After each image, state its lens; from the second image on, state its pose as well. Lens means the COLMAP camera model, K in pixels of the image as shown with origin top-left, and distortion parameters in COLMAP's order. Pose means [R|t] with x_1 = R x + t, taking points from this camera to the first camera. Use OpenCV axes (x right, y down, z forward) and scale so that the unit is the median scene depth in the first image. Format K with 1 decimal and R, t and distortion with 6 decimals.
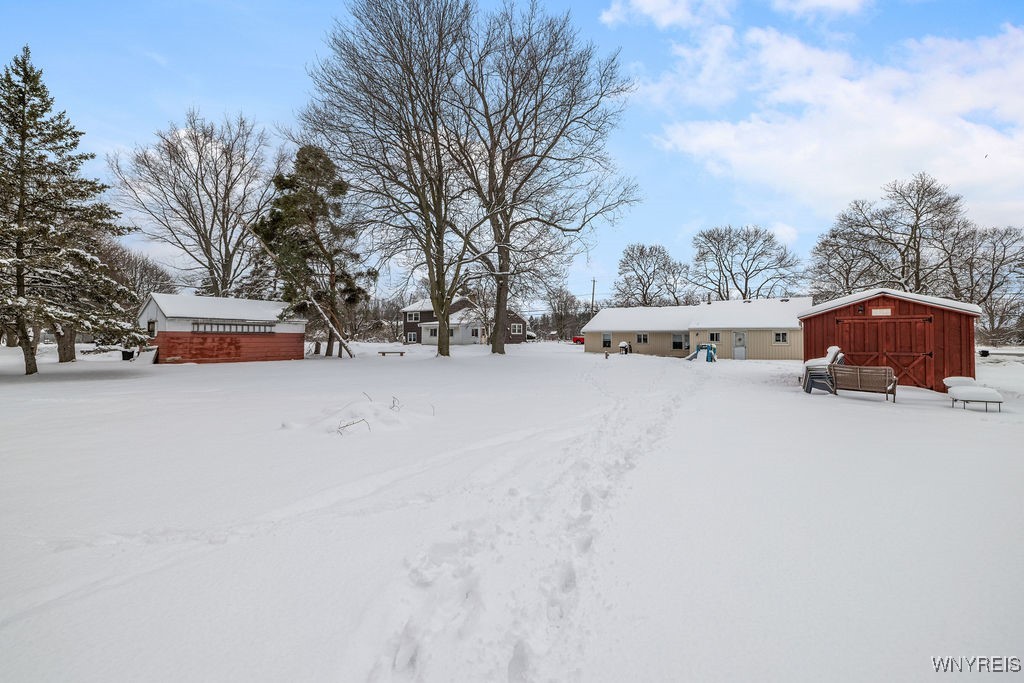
lens RADIAL K [[437.5, 0, 512.0], [0, 437.5, 341.5], [0, 0, 1]] dist [-0.000207, 0.000107]
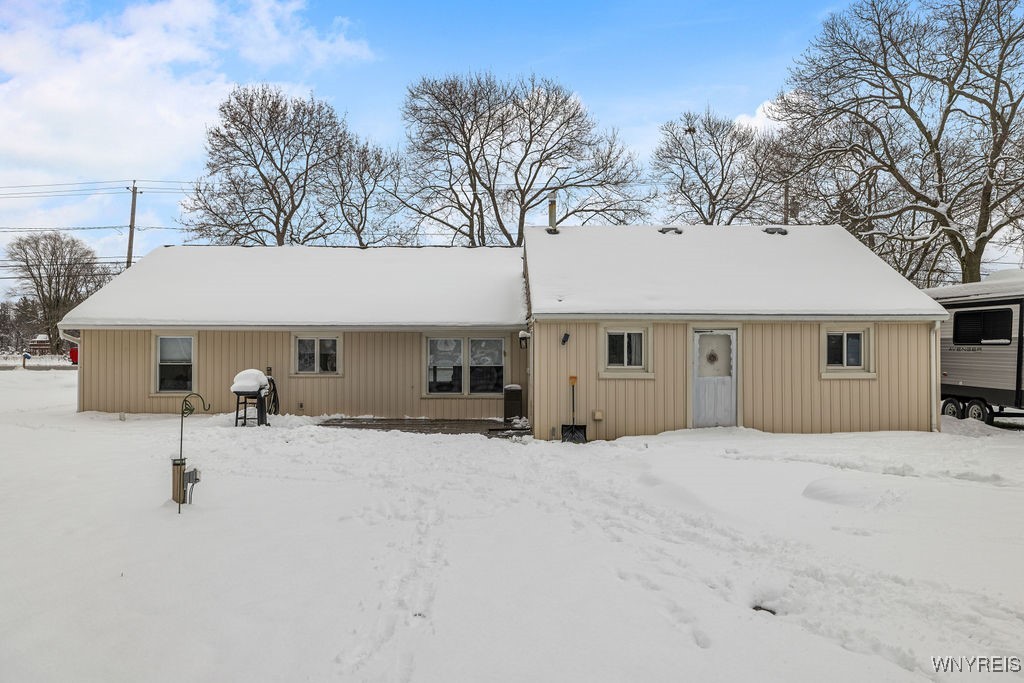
lens RADIAL K [[784.9, 0, 512.0], [0, 784.9, 341.5], [0, 0, 1]] dist [-0.056568, 0.001171]
pose [[0.809325, -0.002687, 0.587355, 0.088094], [0.013065, 0.999824, -0.013428, -0.005762], [-0.587216, 0.018541, 0.809218, 0.418332]]
